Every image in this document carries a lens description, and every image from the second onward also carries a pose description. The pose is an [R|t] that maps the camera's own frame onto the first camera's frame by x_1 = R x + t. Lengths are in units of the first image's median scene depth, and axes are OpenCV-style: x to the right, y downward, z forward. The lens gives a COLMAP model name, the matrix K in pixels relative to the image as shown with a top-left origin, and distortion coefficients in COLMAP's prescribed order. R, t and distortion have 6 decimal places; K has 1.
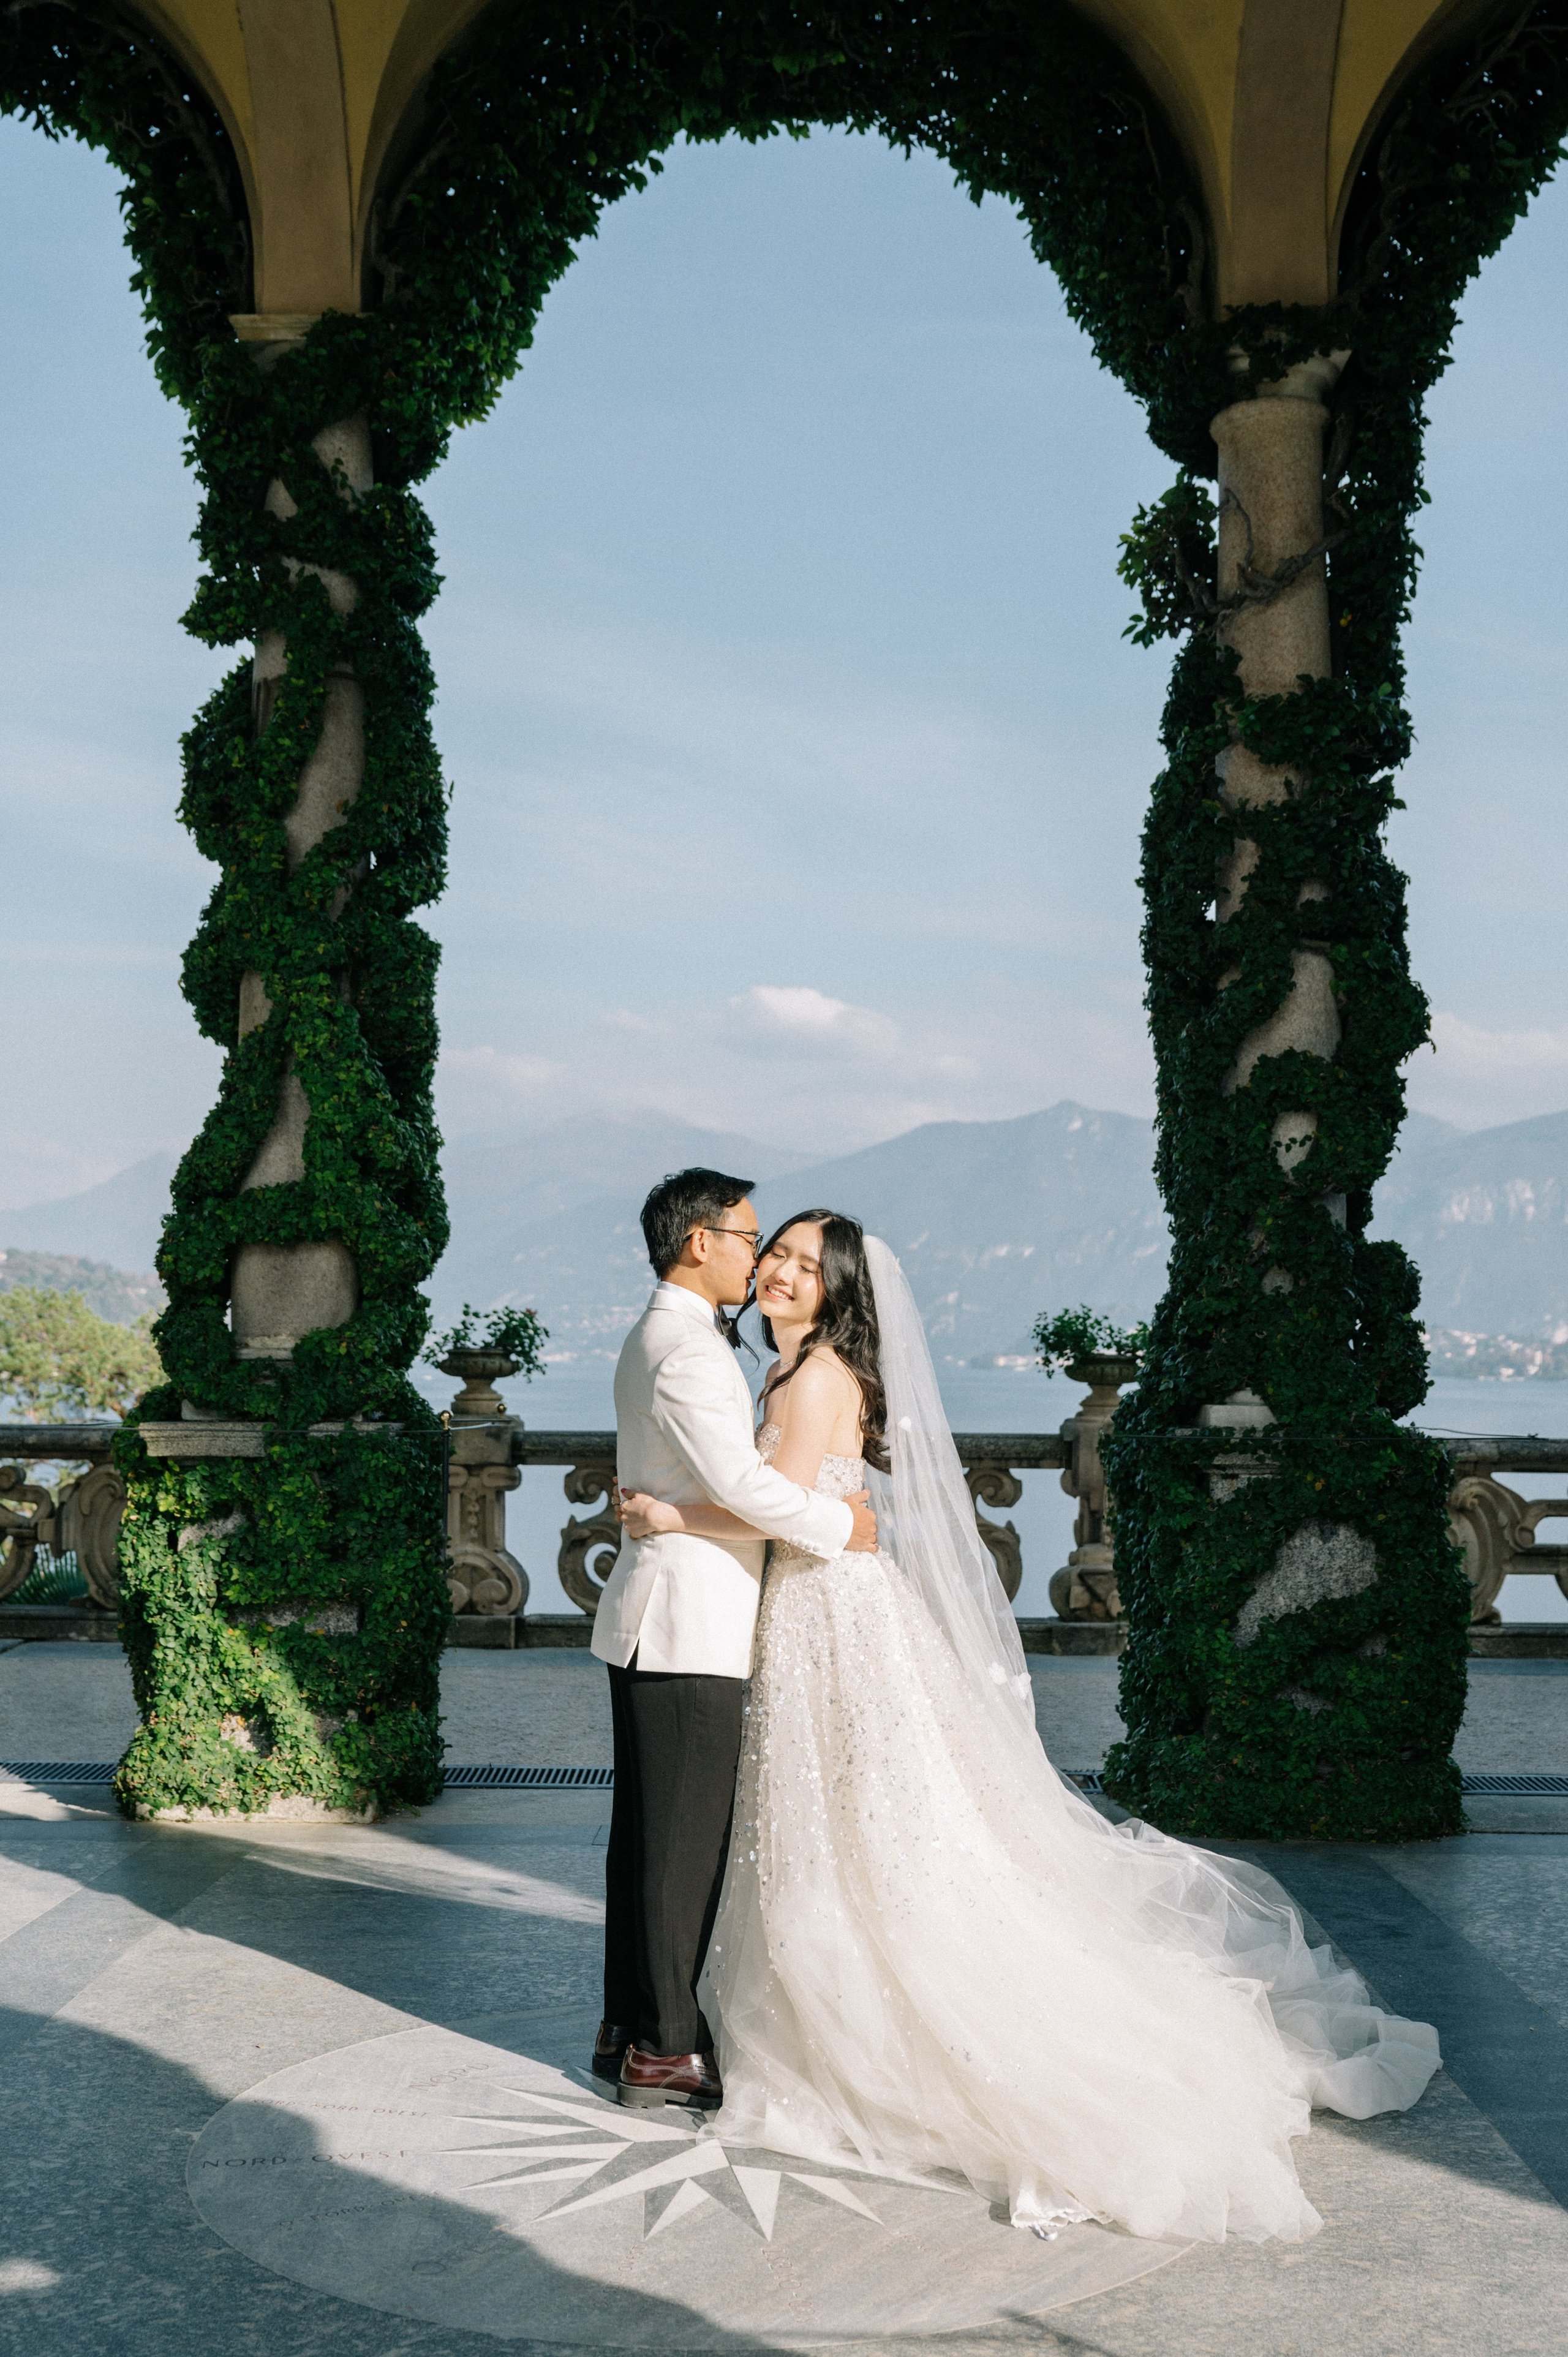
lens RADIAL K [[2415.4, 0, 776.8], [0, 2415.4, 1170.8], [0, 0, 1]] dist [0.004461, 0.000000]
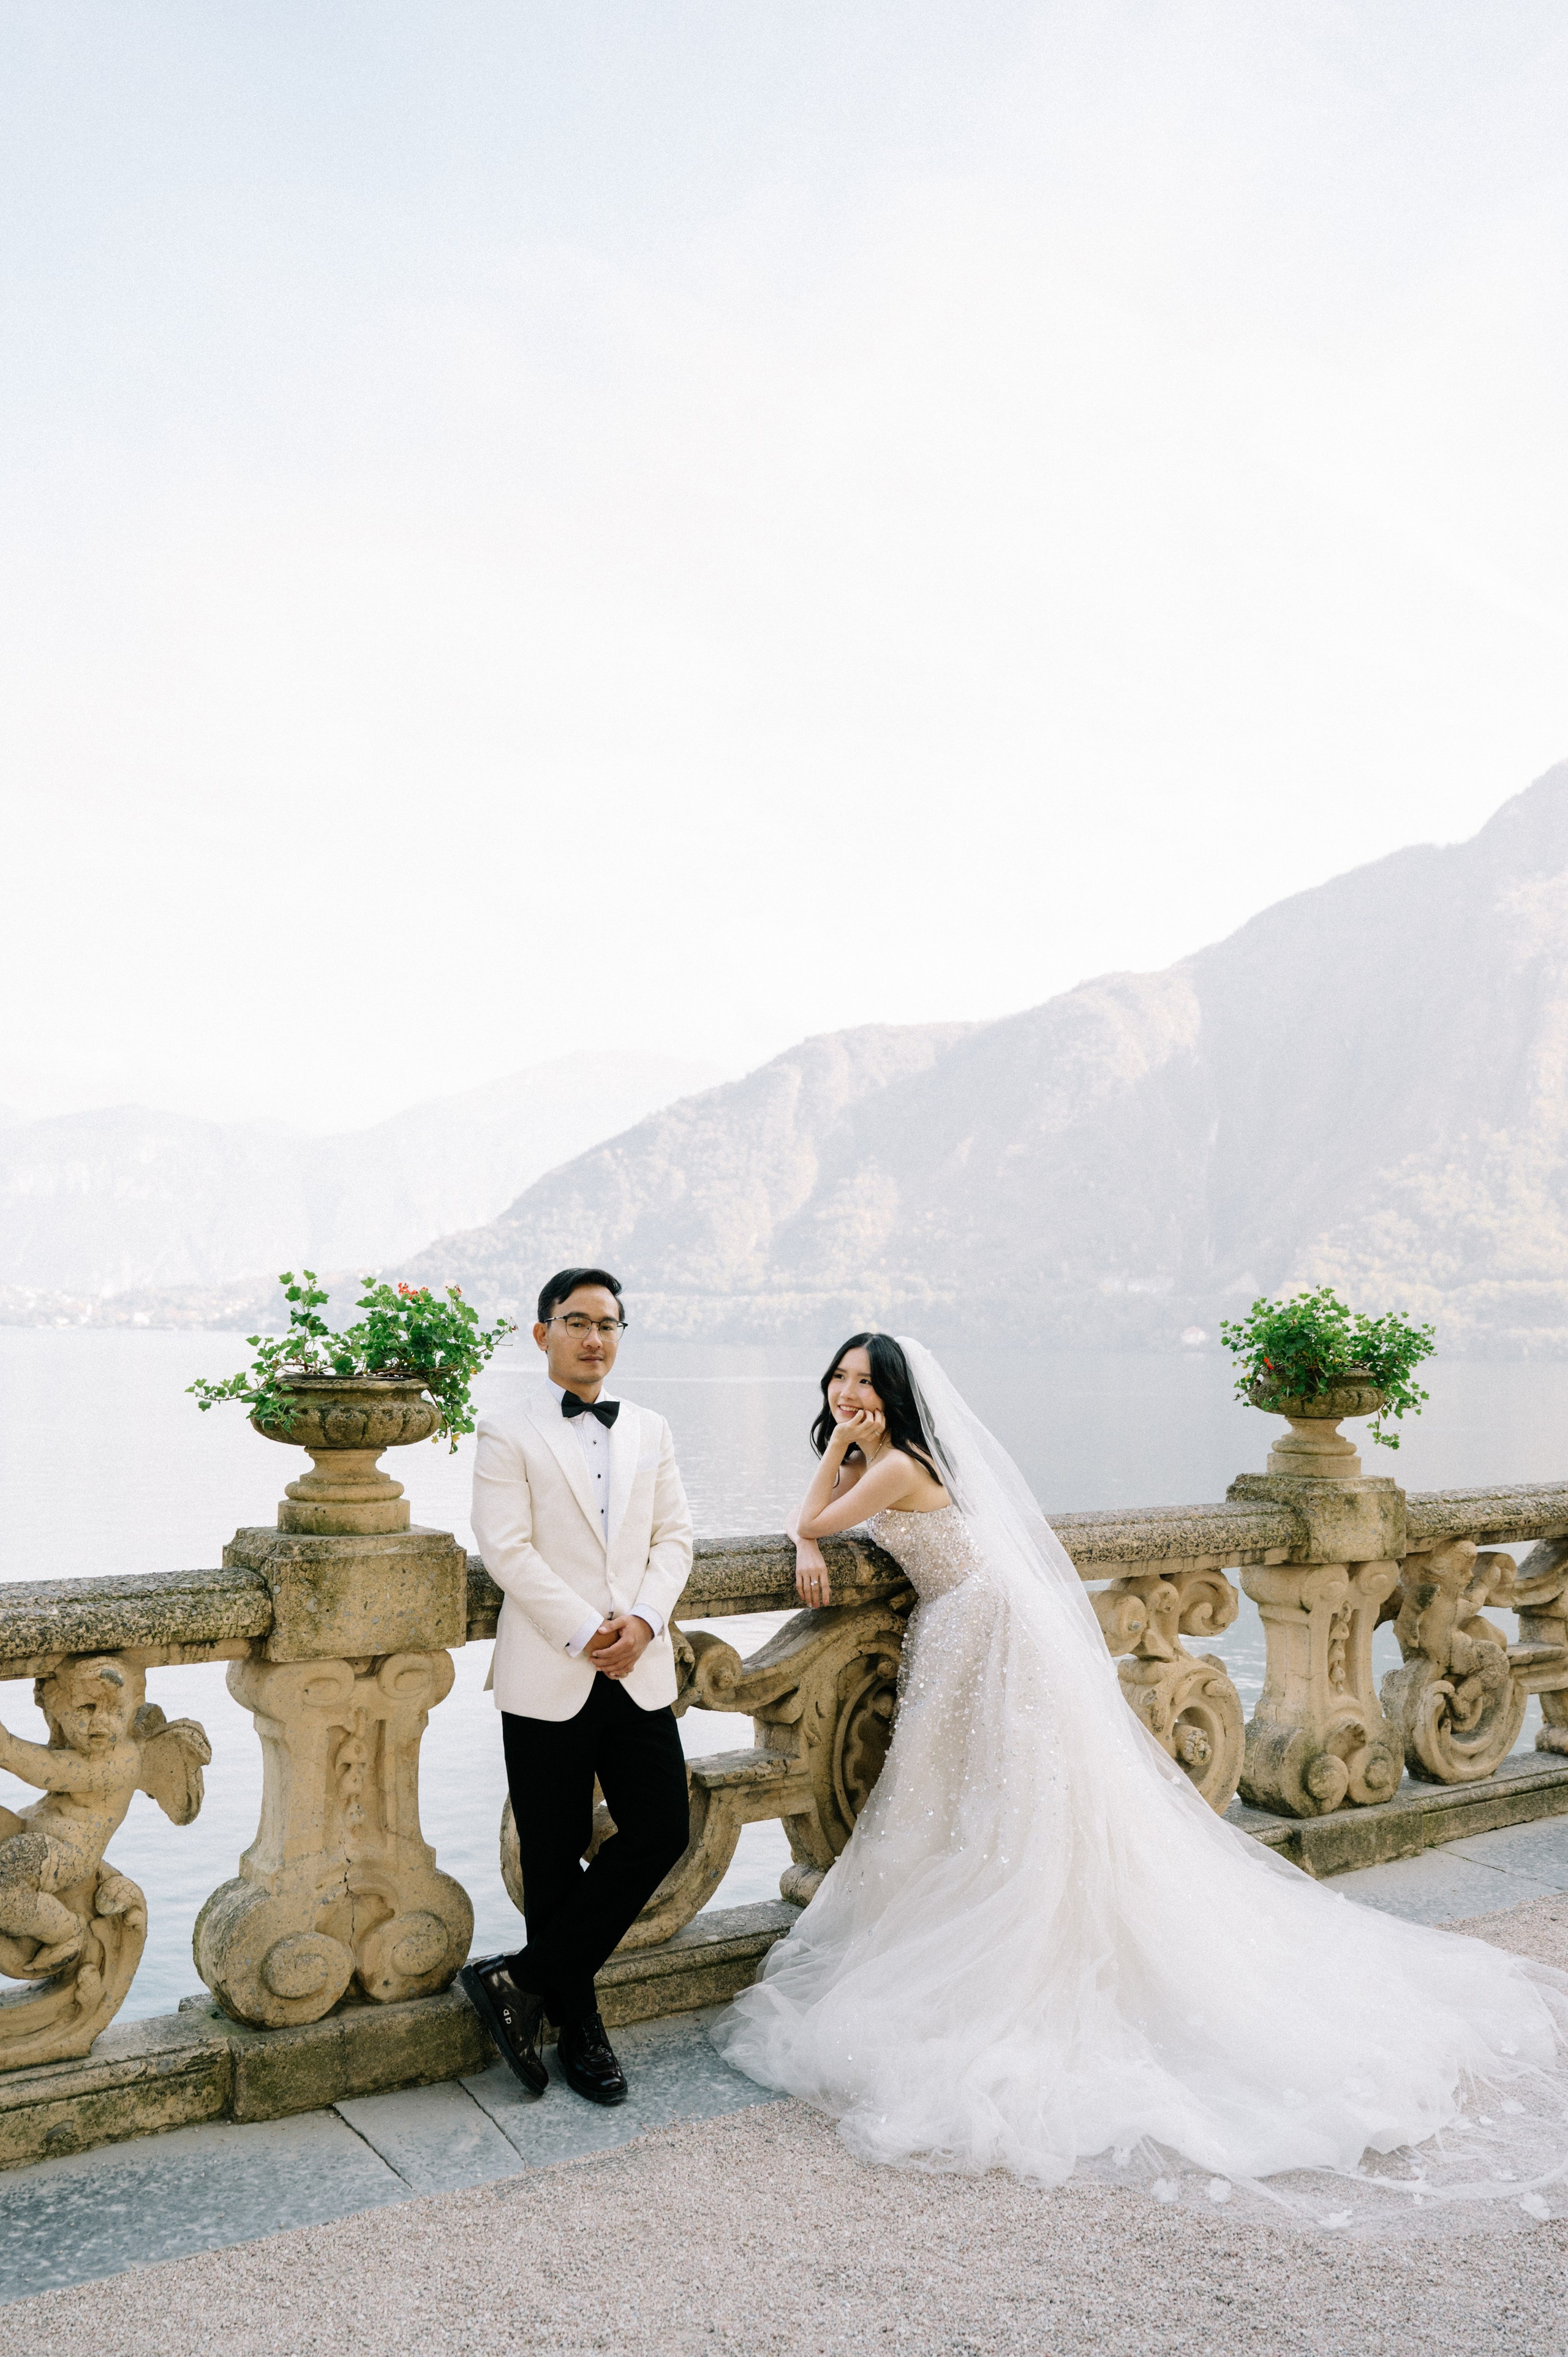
lens RADIAL K [[2005.2, 0, 780.5], [0, 2005.2, 1214.1], [0, 0, 1]] dist [-0.008832, 0.009308]
pose [[0.803837, 0.029293, 0.594128, -0.429246], [-0.046763, 0.998808, 0.014023, 0.056434], [-0.593009, -0.039056, 0.804248, 1.047122]]
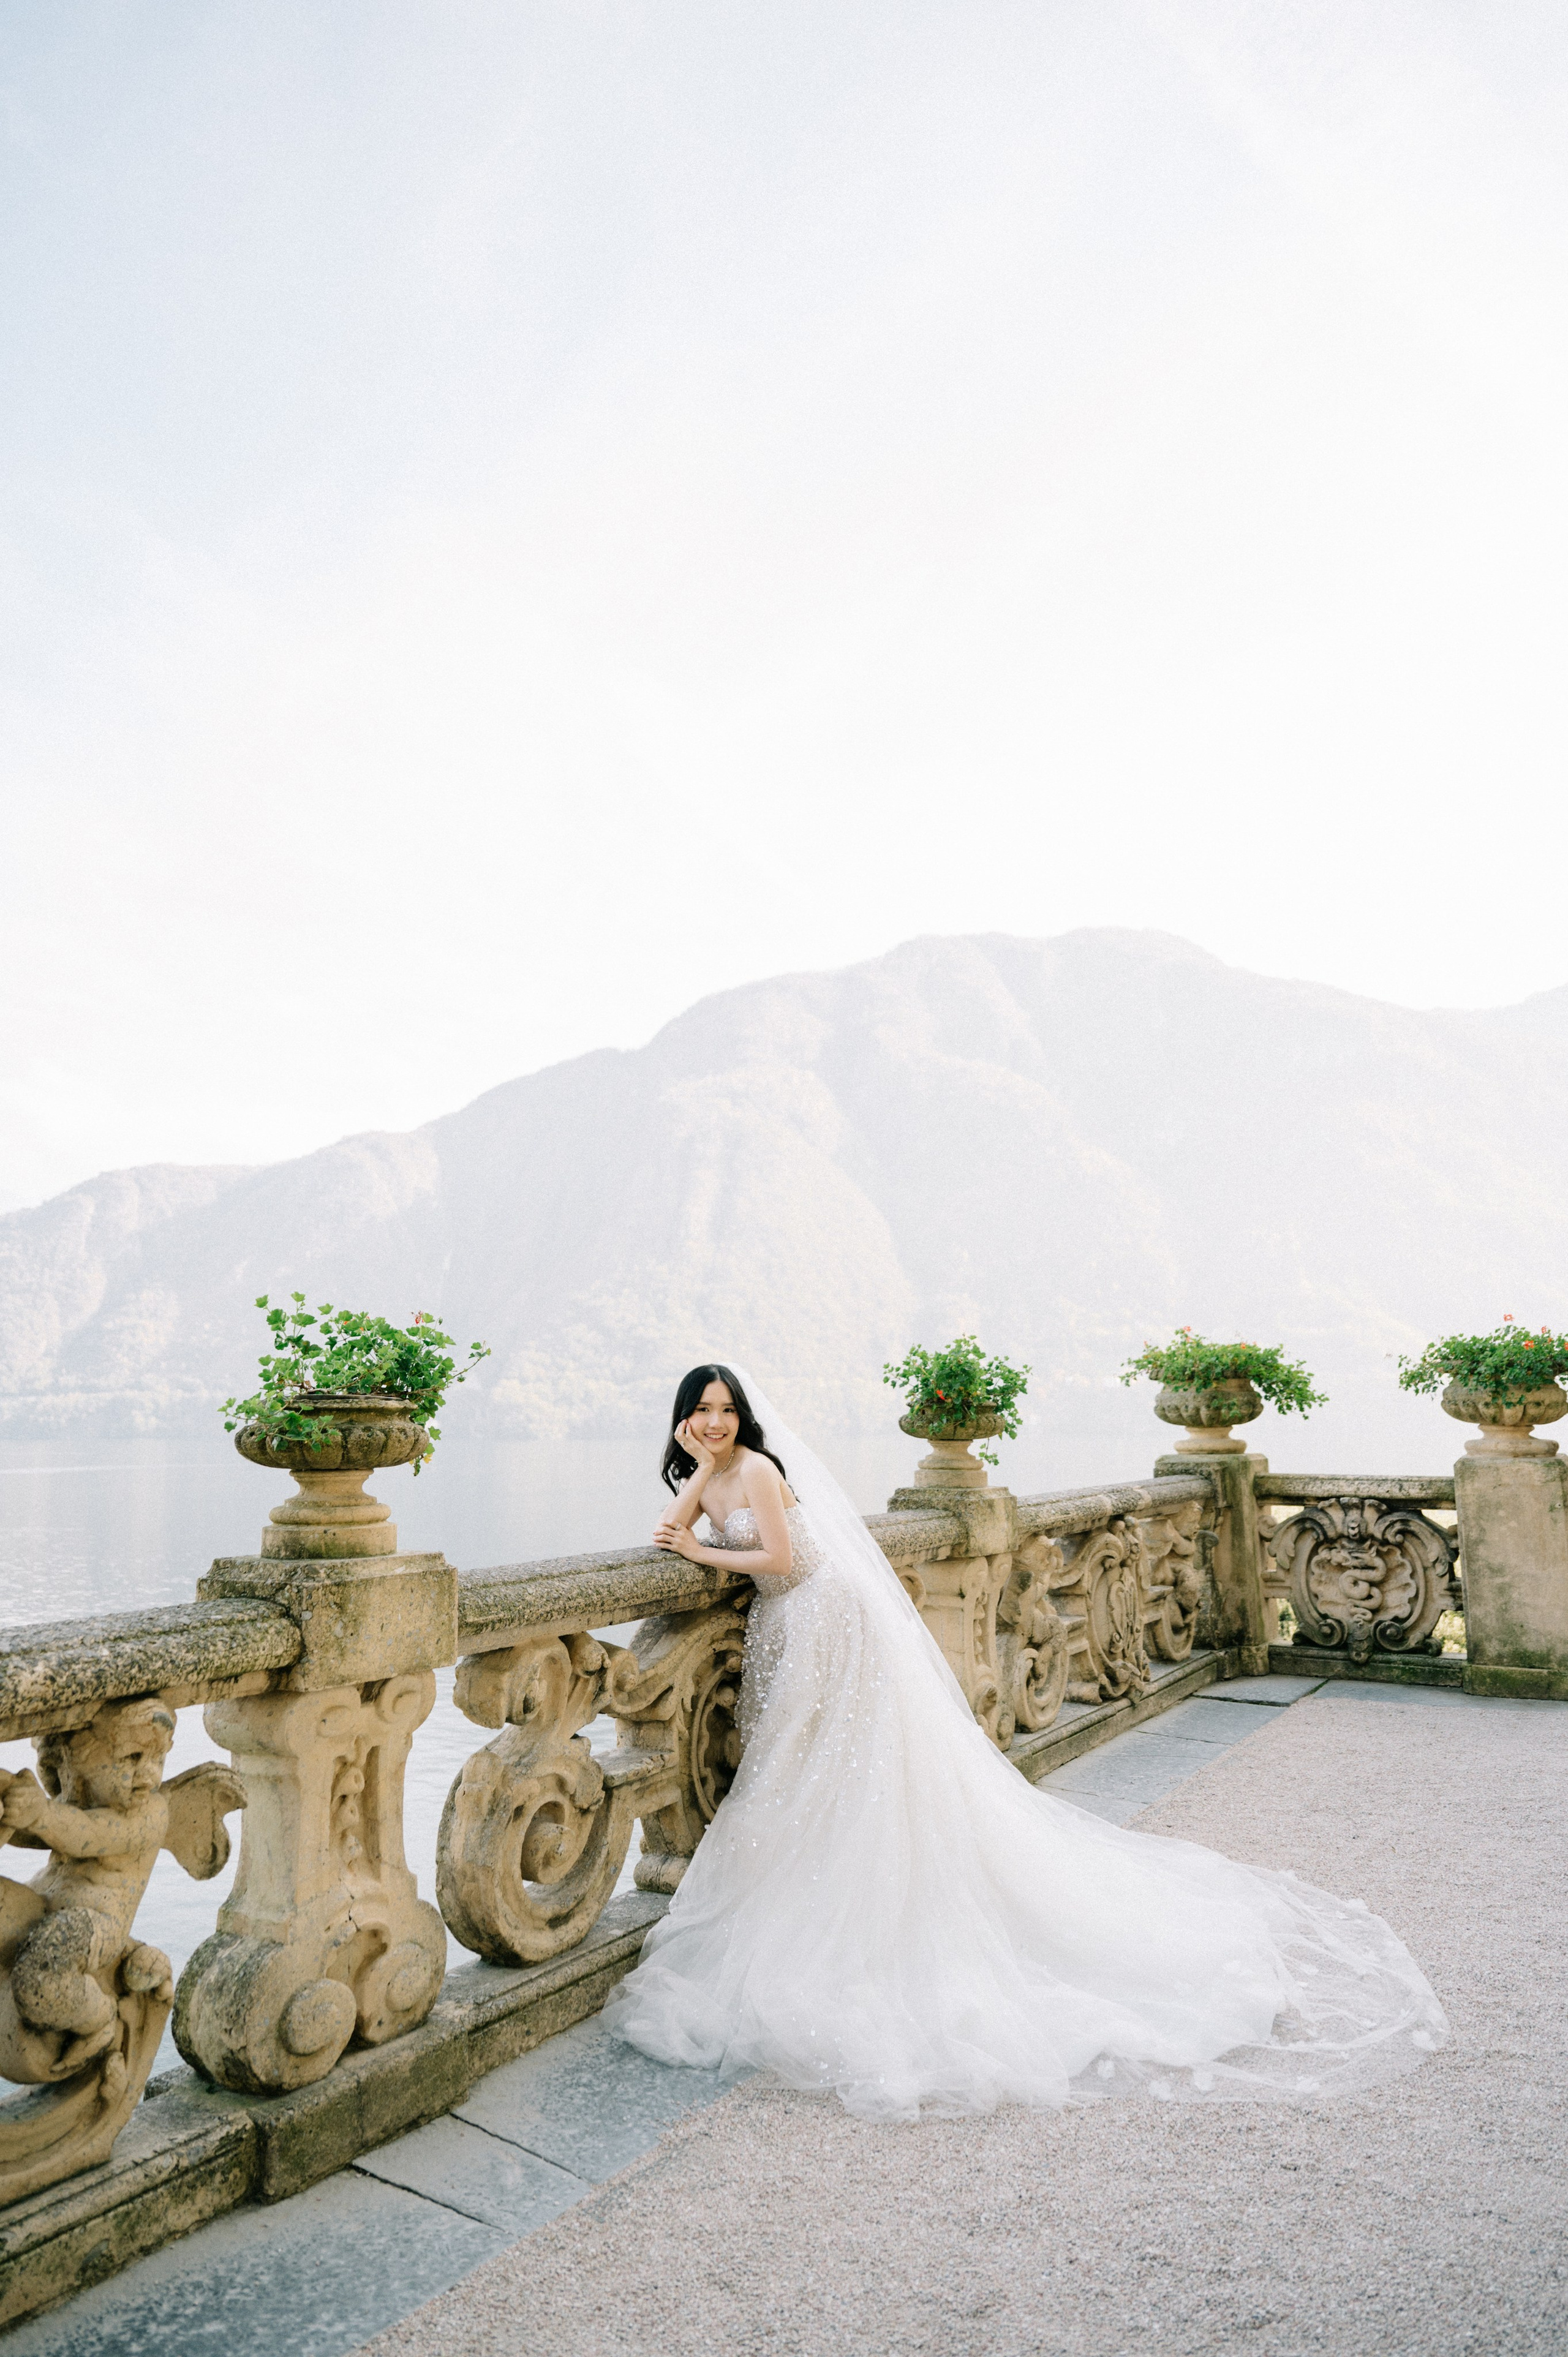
lens RADIAL K [[1590.6, 0, 776.1], [0, 1590.6, 1180.2], [0, 0, 1]] dist [-0.002929, 0.003653]
pose [[0.494101, 0.111269, 0.862255, -0.521856], [-0.052560, 0.993785, -0.098123, 0.091629], [-0.867814, 0.003163, 0.496879, 1.238626]]
